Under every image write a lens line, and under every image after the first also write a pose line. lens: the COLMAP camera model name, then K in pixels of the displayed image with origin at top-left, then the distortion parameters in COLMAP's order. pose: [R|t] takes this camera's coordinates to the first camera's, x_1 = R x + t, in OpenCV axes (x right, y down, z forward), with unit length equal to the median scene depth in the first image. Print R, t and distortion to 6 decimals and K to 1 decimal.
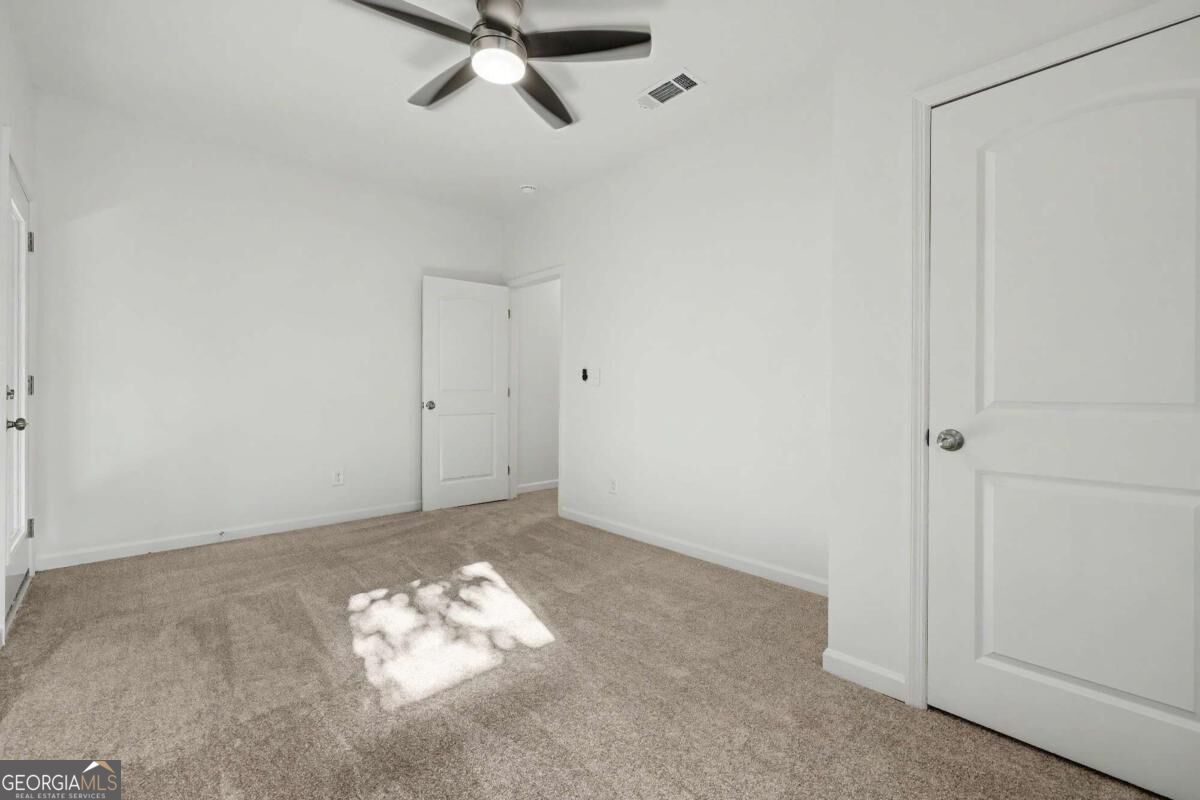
lens RADIAL K [[492.3, 0, 597.9], [0, 492.3, 389.3], [0, 0, 1]] dist [0.001761, 0.000156]
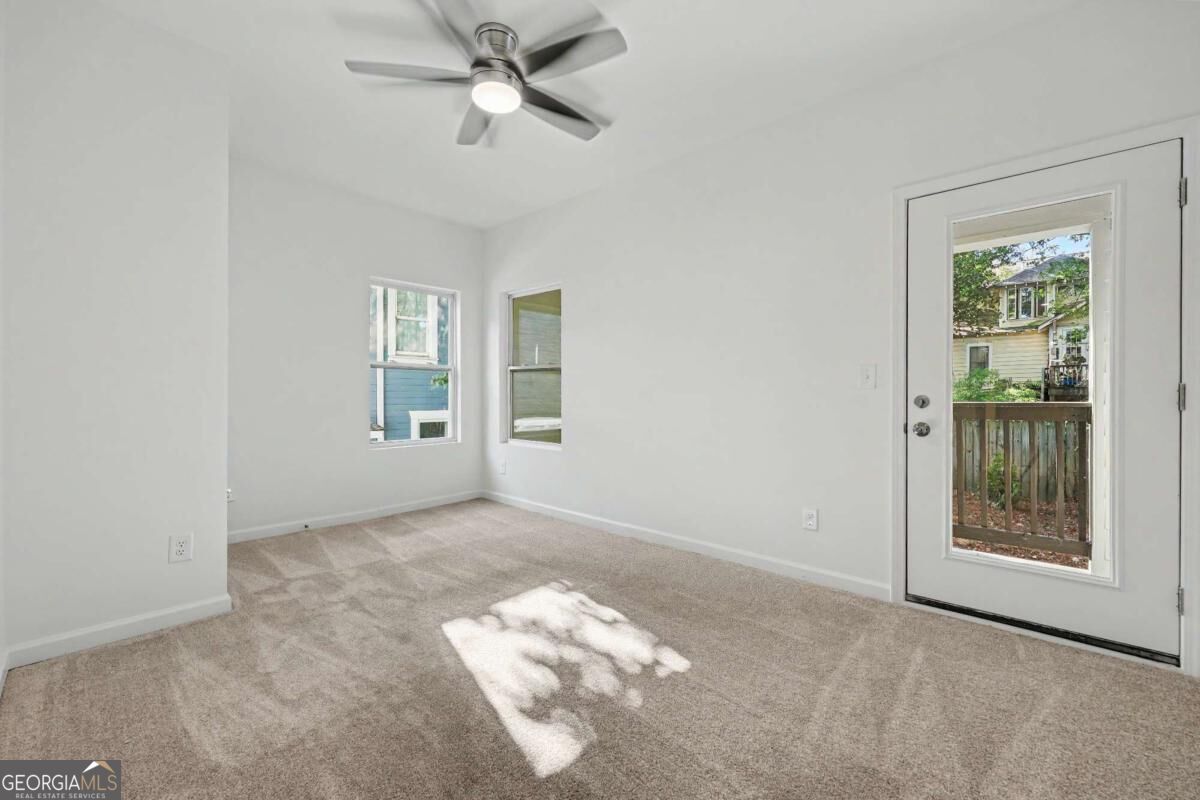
lens RADIAL K [[492.3, 0, 597.9], [0, 492.3, 389.3], [0, 0, 1]] dist [0.001761, 0.000156]
pose [[-0.997717, -0.010423, -0.066718, -0.342655], [-0.010698, 0.999936, 0.003770, -0.019120], [0.066674, 0.004475, -0.997765, 2.056991]]
